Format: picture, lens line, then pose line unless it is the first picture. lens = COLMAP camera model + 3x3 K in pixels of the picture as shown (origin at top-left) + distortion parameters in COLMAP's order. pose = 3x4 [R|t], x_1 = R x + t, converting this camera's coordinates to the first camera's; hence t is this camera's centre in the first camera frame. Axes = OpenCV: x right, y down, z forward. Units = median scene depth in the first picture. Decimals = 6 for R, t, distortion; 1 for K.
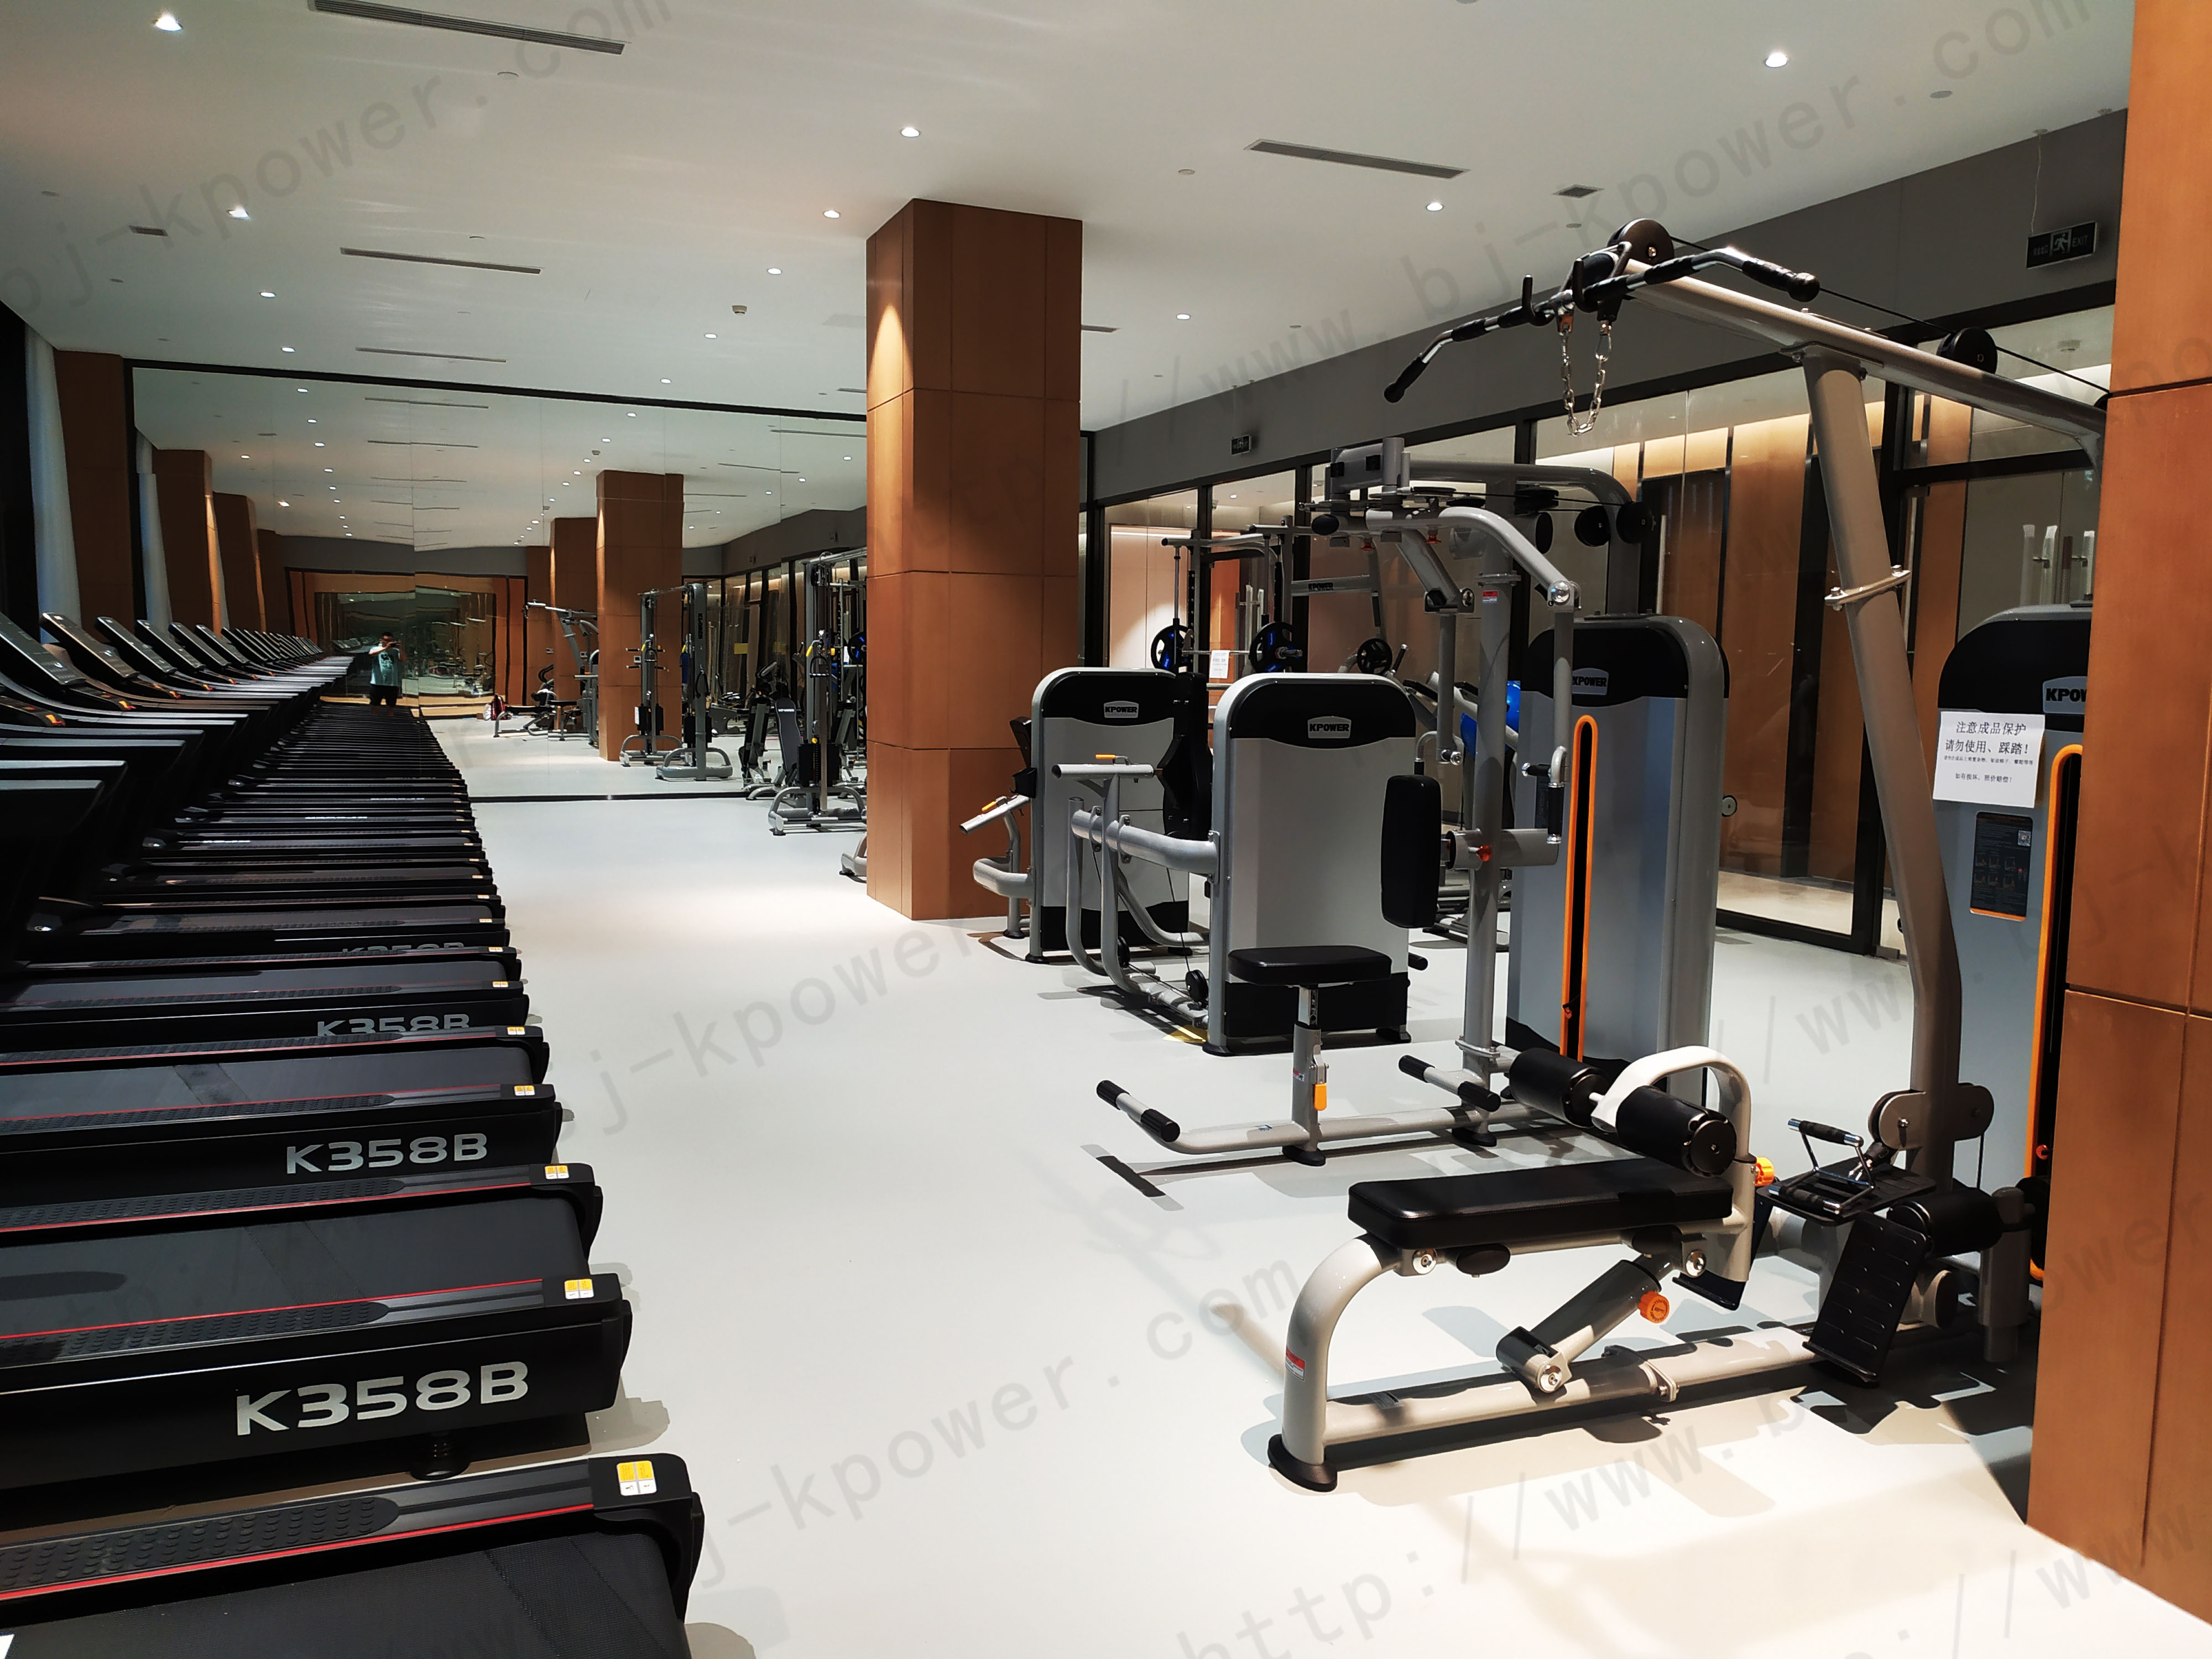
lens RADIAL K [[1634.5, 0, 1106.0], [0, 1634.5, 829.5], [0, 0, 1]] dist [0.079946, -0.100847]
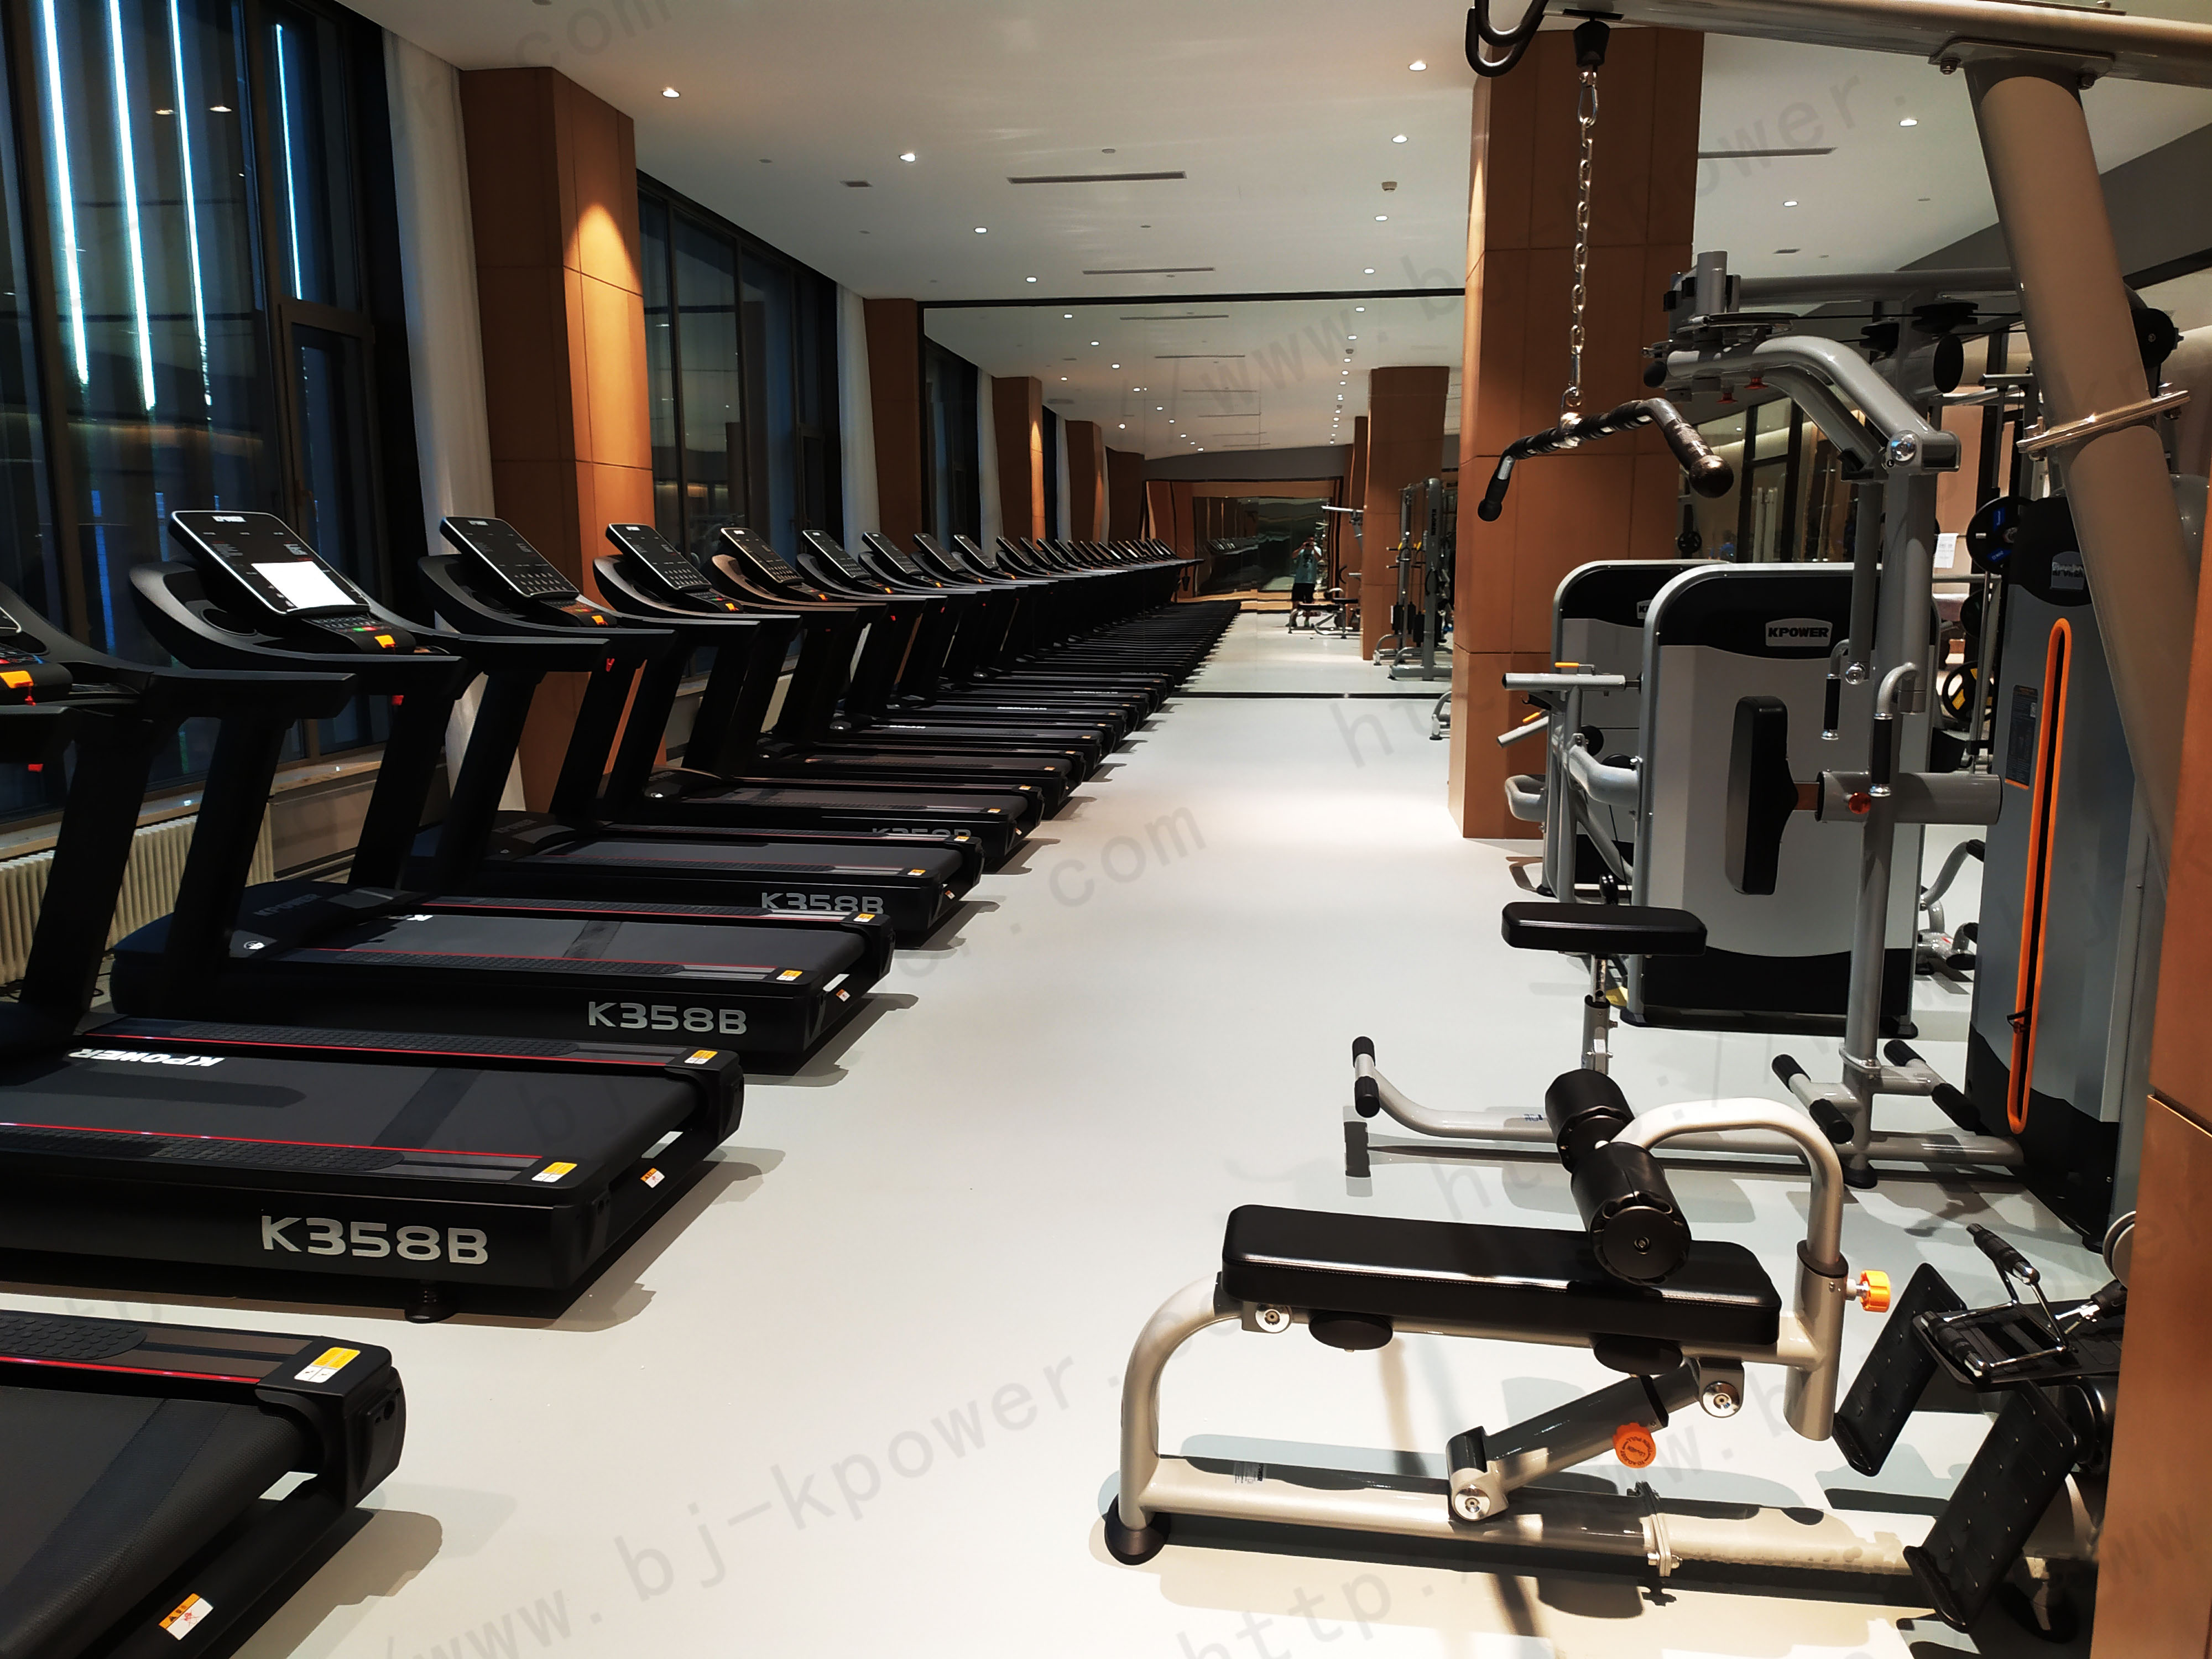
lens RADIAL K [[1634.5, 0, 1106.0], [0, 1634.5, 829.5], [0, 0, 1]] dist [0.079946, -0.100847]
pose [[0.869954, 0.065707, -0.488736, 0.344187], [-0.035409, 0.996848, 0.070991, -0.017496], [0.491860, -0.044453, 0.869539, 0.196245]]
